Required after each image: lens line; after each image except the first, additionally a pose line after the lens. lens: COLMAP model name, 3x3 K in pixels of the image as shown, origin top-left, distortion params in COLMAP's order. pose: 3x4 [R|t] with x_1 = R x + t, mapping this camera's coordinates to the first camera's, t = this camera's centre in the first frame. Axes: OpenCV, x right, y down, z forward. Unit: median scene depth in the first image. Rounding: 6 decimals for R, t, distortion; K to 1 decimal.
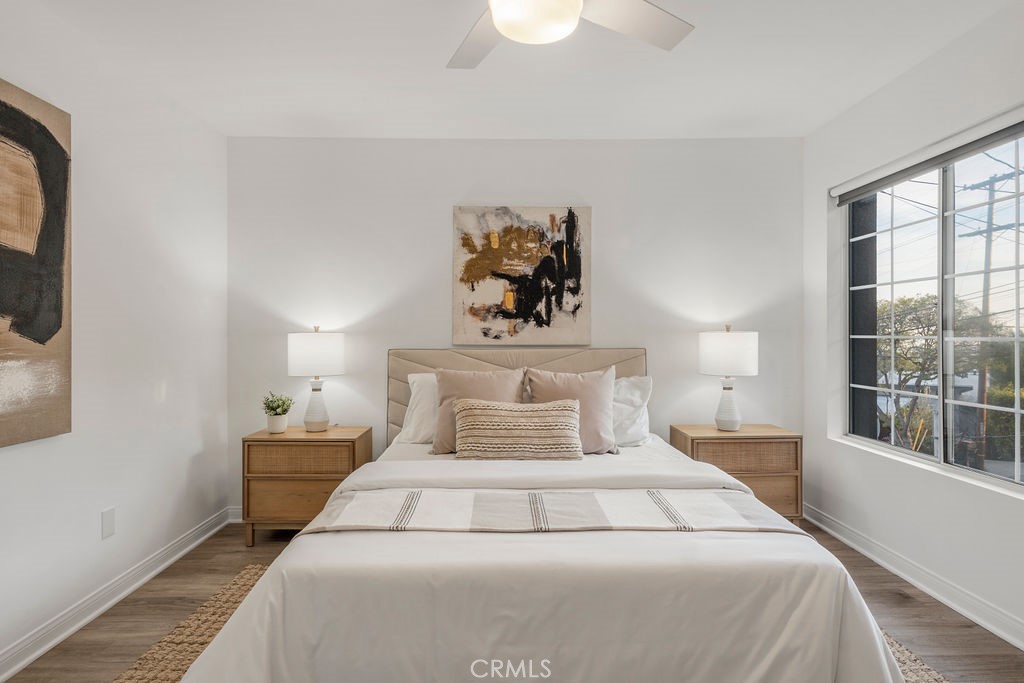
lens RADIAL K [[549.9, 0, 510.5], [0, 549.9, 330.2], [0, 0, 1]] dist [0.000504, 0.001147]
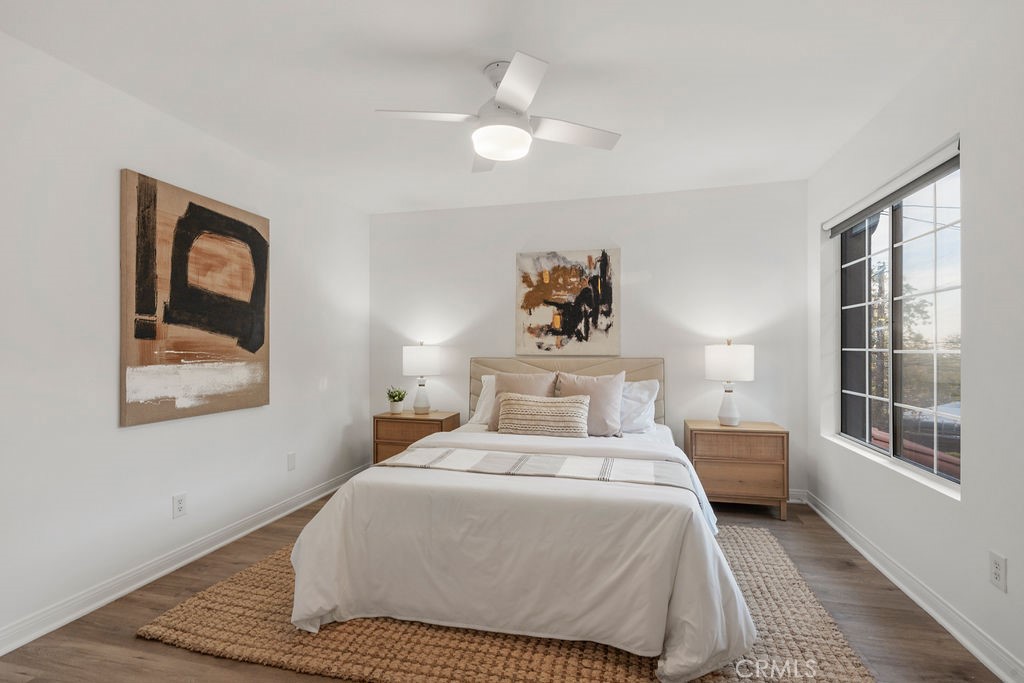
lens RADIAL K [[470.5, 0, 512.0], [0, 470.5, 341.5], [0, 0, 1]] dist [-0.004935, 0.000168]
pose [[0.965963, -0.002916, -0.258665, 0.205246], [0.002307, 0.999994, -0.002659, -0.003627], [0.258671, 0.001971, 0.965963, -0.143859]]
